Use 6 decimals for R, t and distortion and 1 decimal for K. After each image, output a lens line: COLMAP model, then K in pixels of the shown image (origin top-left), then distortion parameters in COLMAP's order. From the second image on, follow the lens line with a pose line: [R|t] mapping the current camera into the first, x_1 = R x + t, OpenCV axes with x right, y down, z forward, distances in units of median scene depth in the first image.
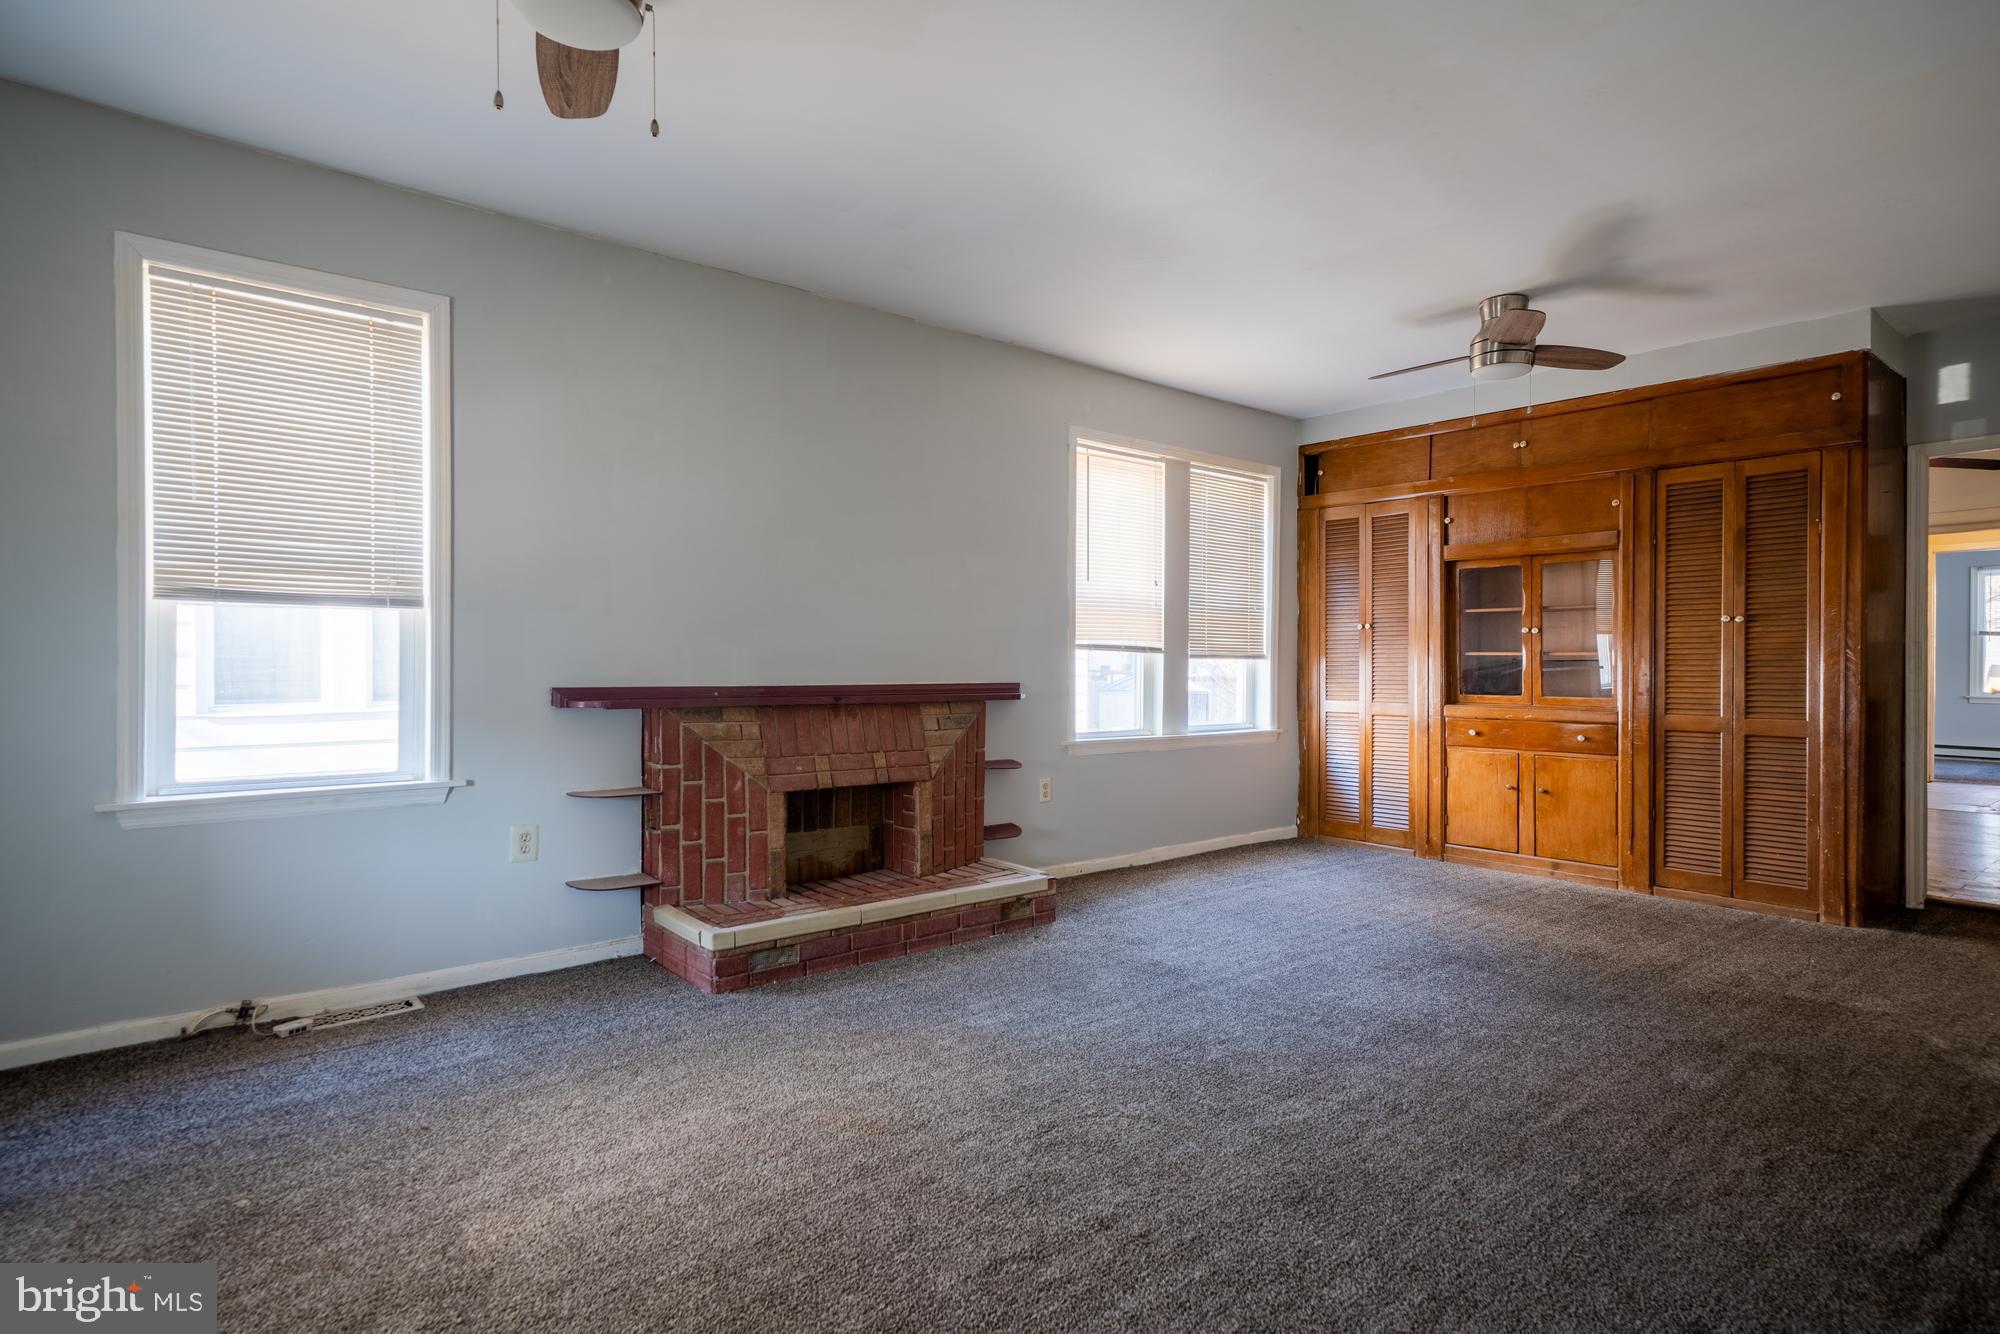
lens RADIAL K [[1025.9, 0, 991.5], [0, 1025.9, 663.6], [0, 0, 1]] dist [0.018504, -0.000034]
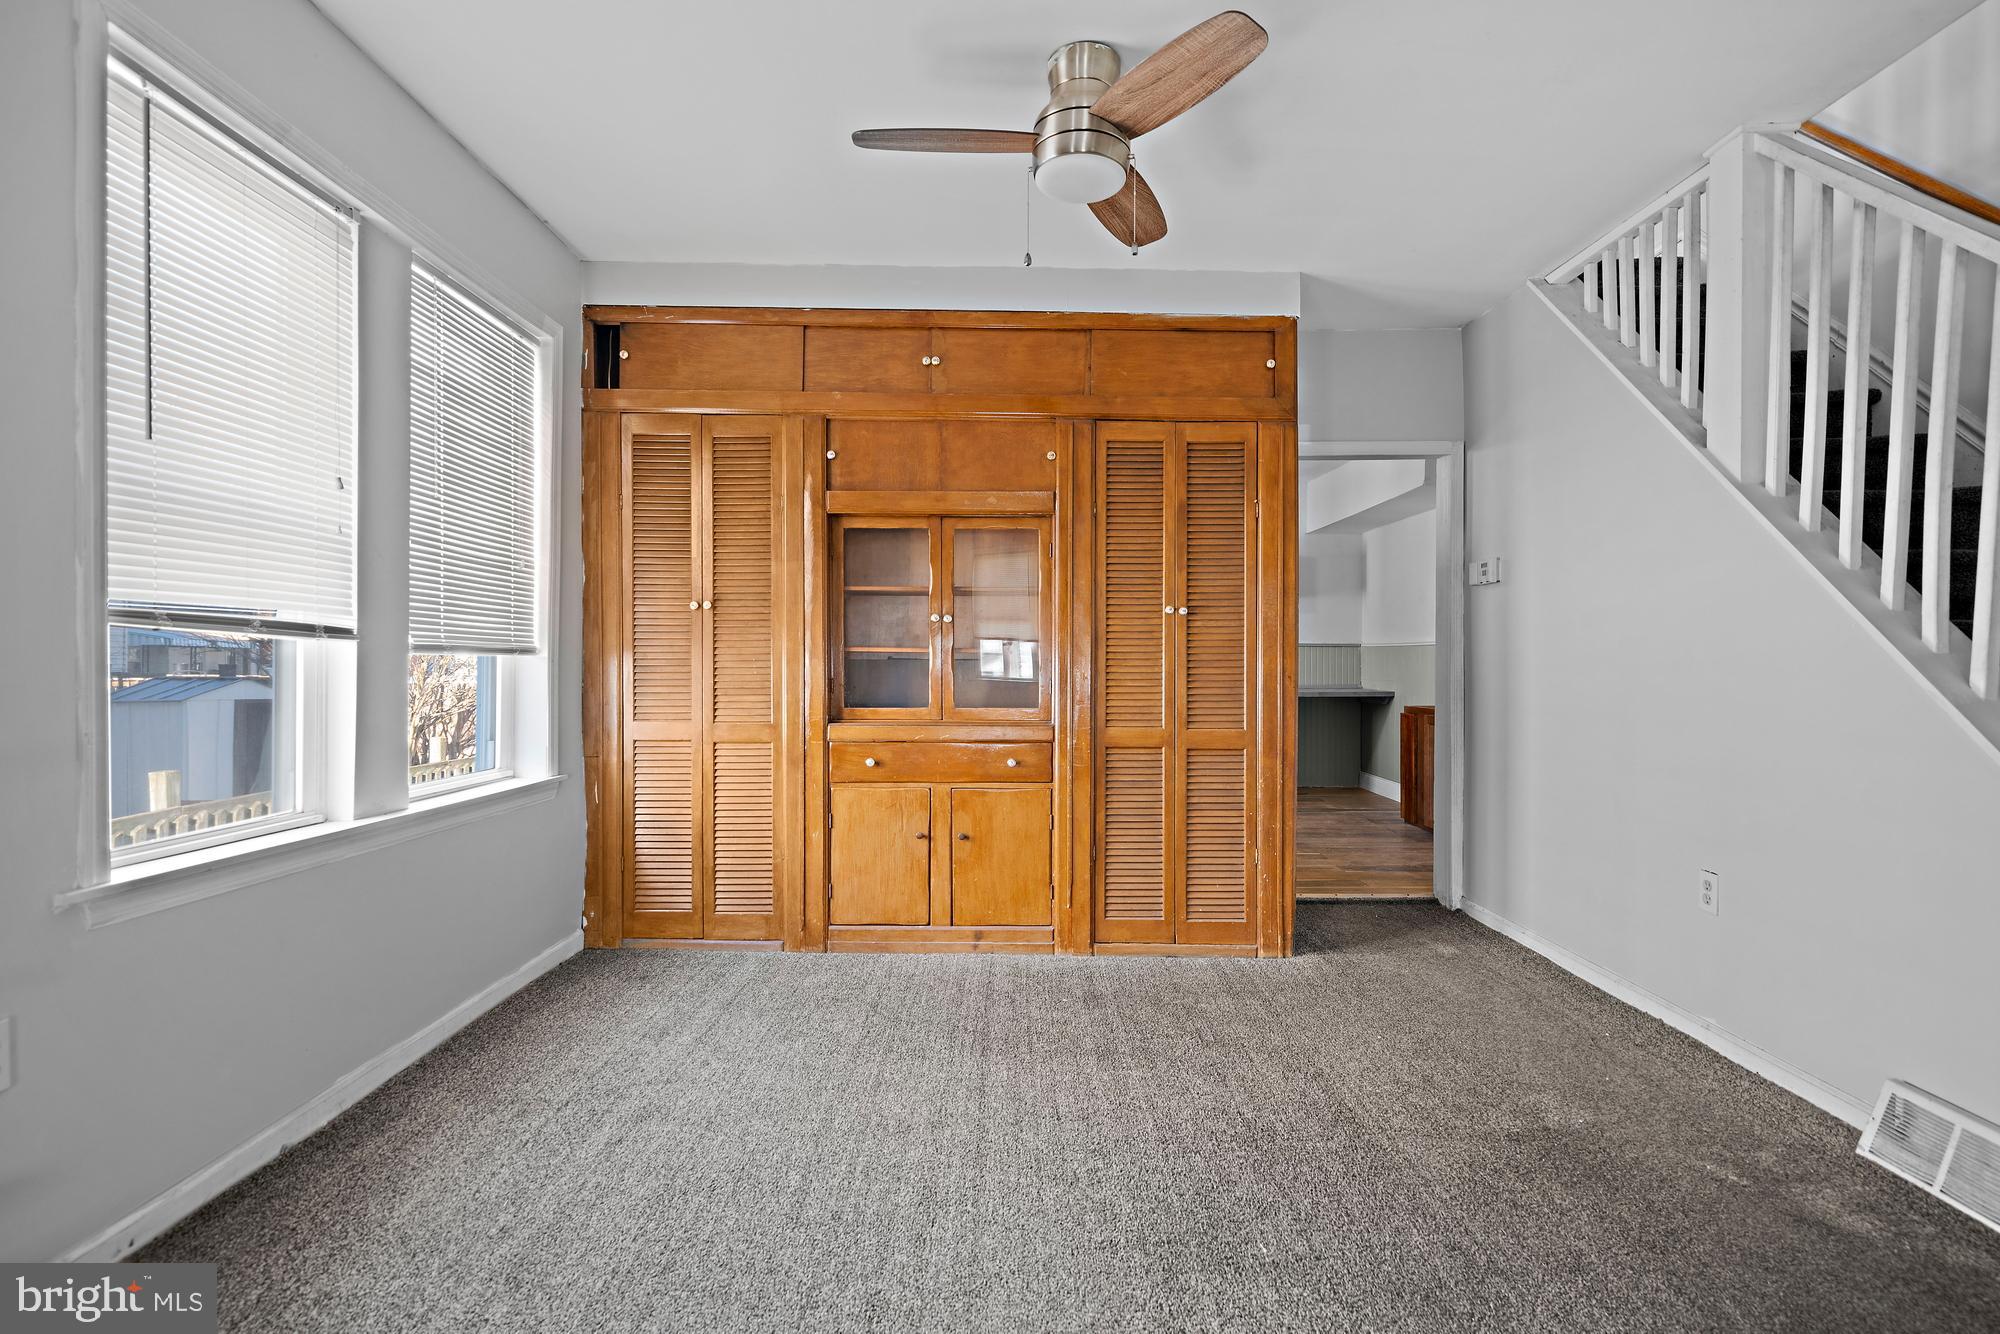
lens RADIAL K [[970.5, 0, 1011.4], [0, 970.5, 669.9], [0, 0, 1]] dist [-0.004065, -0.002029]
pose [[0.646331, -0.004667, 0.763043, 0.030525], [-0.001584, 0.999971, 0.007458, -0.000830], [-0.763055, -0.006029, 0.646305, 0.550356]]
